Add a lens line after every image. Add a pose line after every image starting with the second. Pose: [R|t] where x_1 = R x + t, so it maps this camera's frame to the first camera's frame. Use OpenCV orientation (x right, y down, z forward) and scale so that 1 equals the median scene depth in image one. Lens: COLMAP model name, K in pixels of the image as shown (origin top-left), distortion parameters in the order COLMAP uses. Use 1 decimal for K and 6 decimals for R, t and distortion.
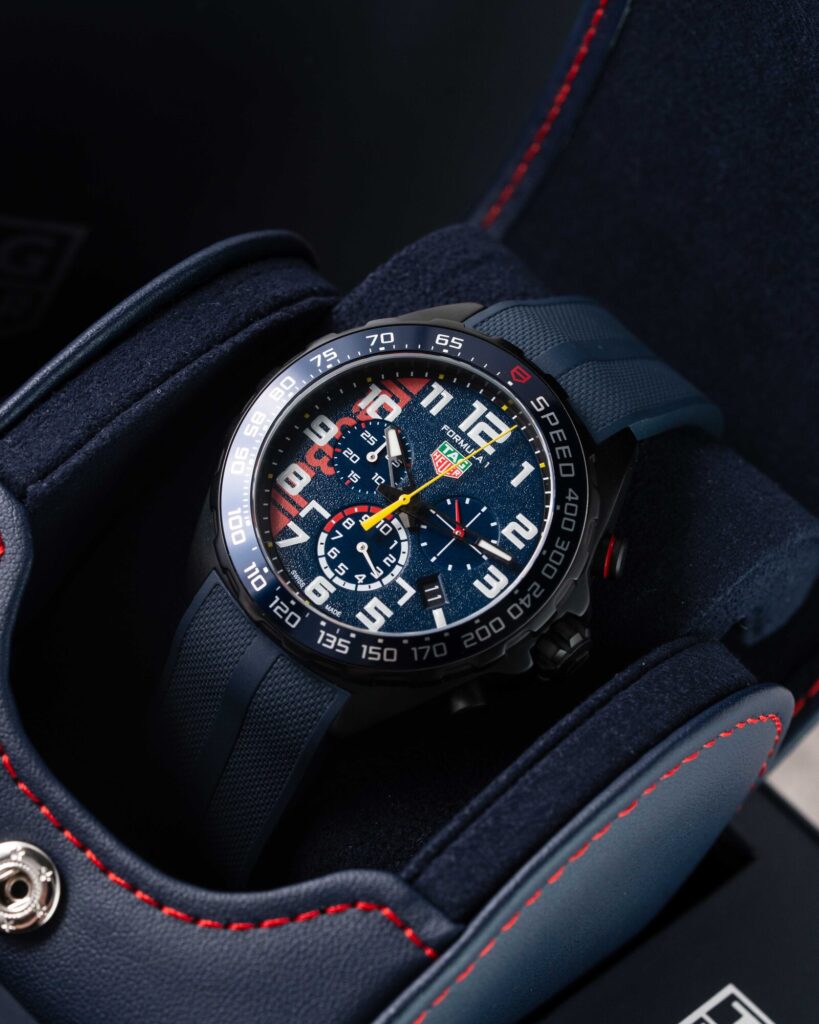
lens RADIAL K [[4288.2, 0, 409.5], [0, 4288.2, 512.0], [0, 0, 1]] dist [-0.247792, -2.503582]
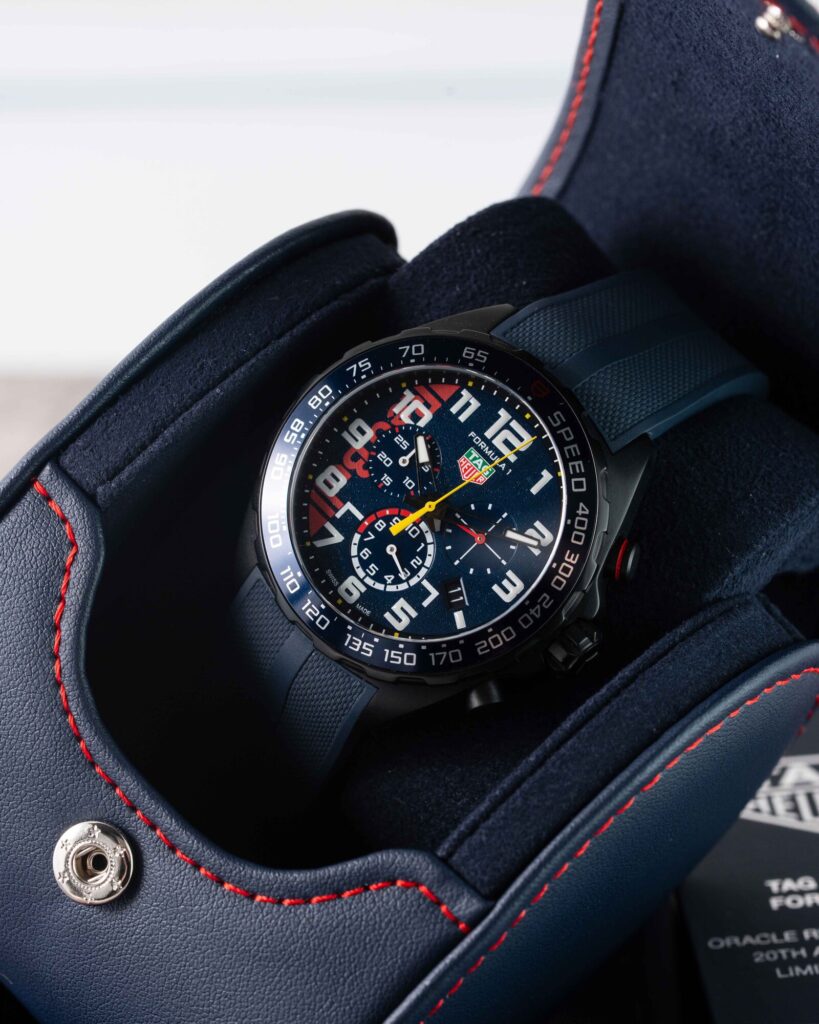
lens RADIAL K [[4288.2, 0, 409.5], [0, 4288.2, 512.0], [0, 0, 1]] dist [-0.247792, -2.503582]
pose [[0.992669, 0.014261, -0.120017, 0.122405], [0.005787, 0.986266, 0.165062, -0.178542], [0.120723, -0.164547, 0.978954, -0.050664]]
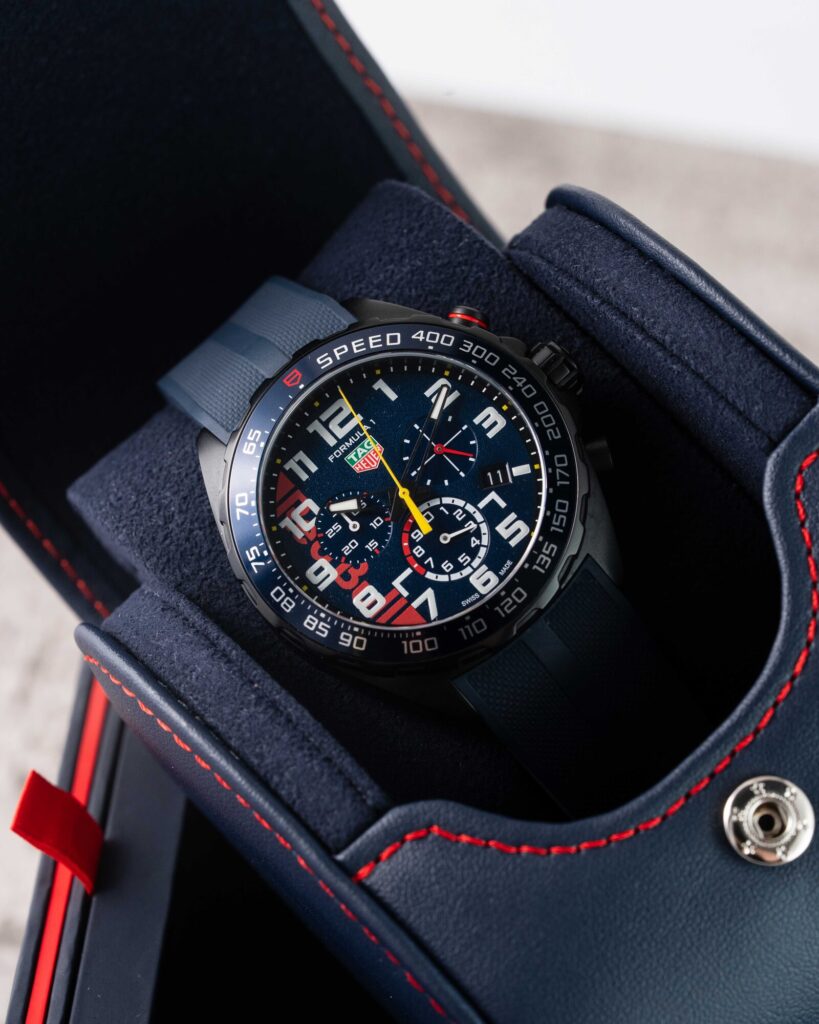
lens RADIAL K [[4288.2, 0, 409.5], [0, 4288.2, 512.0], [0, 0, 1]] dist [-0.247792, -2.503582]
pose [[0.072926, -0.936859, 0.342020, -0.363626], [0.967736, 0.149401, 0.202896, -0.213480], [-0.241183, 0.316189, 0.917527, 0.039783]]
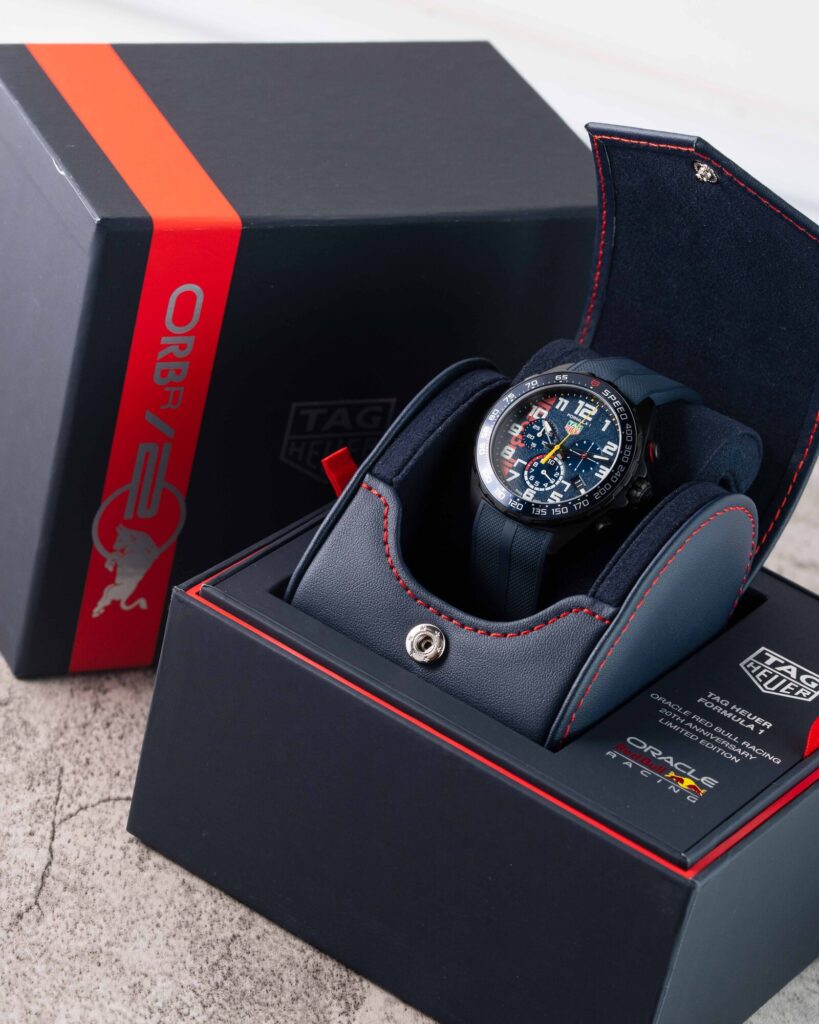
lens RADIAL K [[4288.2, 0, 409.5], [0, 4288.2, 512.0], [0, 0, 1]] dist [-0.247792, -2.503582]
pose [[0.971112, -0.231401, -0.058260, 0.046756], [0.220707, 0.963836, -0.149357, 0.348129], [0.090714, 0.132184, 0.987065, -1.219606]]
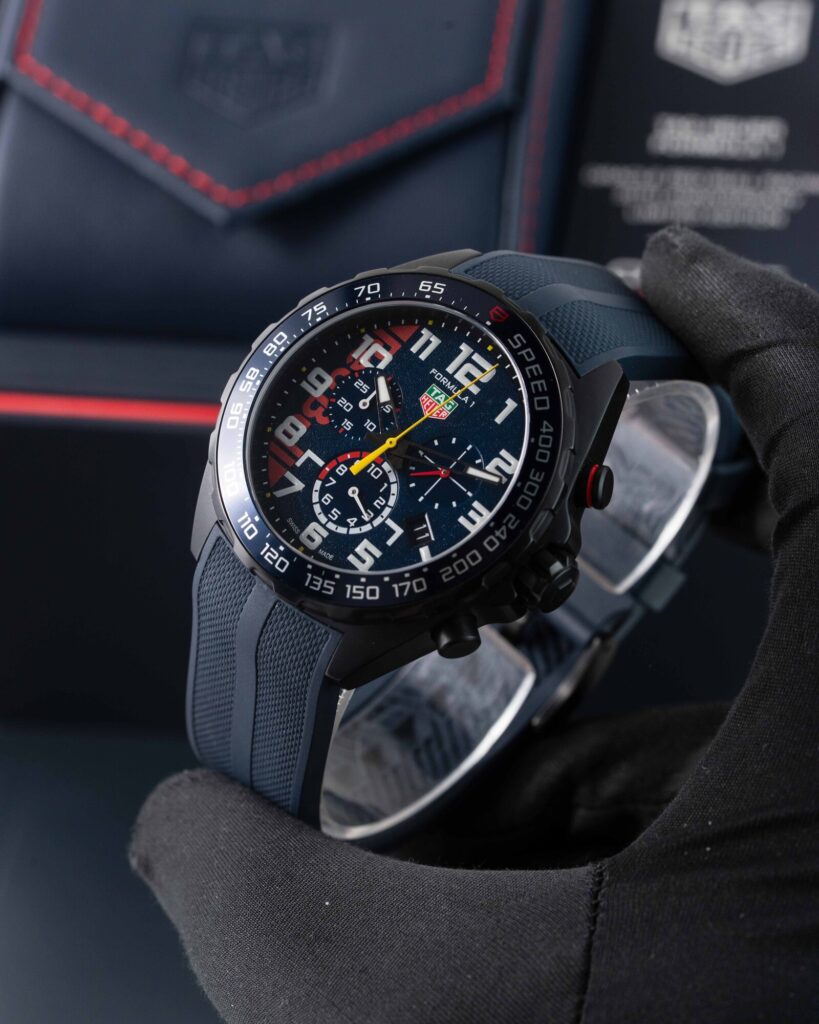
lens RADIAL K [[4288.2, 0, 409.5], [0, 4288.2, 512.0], [0, 0, 1]] dist [-0.247792, -2.503582]
pose [[0.981616, -0.060150, -0.181141, 0.187795], [0.056395, 0.998075, -0.025813, 0.040305], [0.182345, 0.015123, 0.983118, -0.006574]]
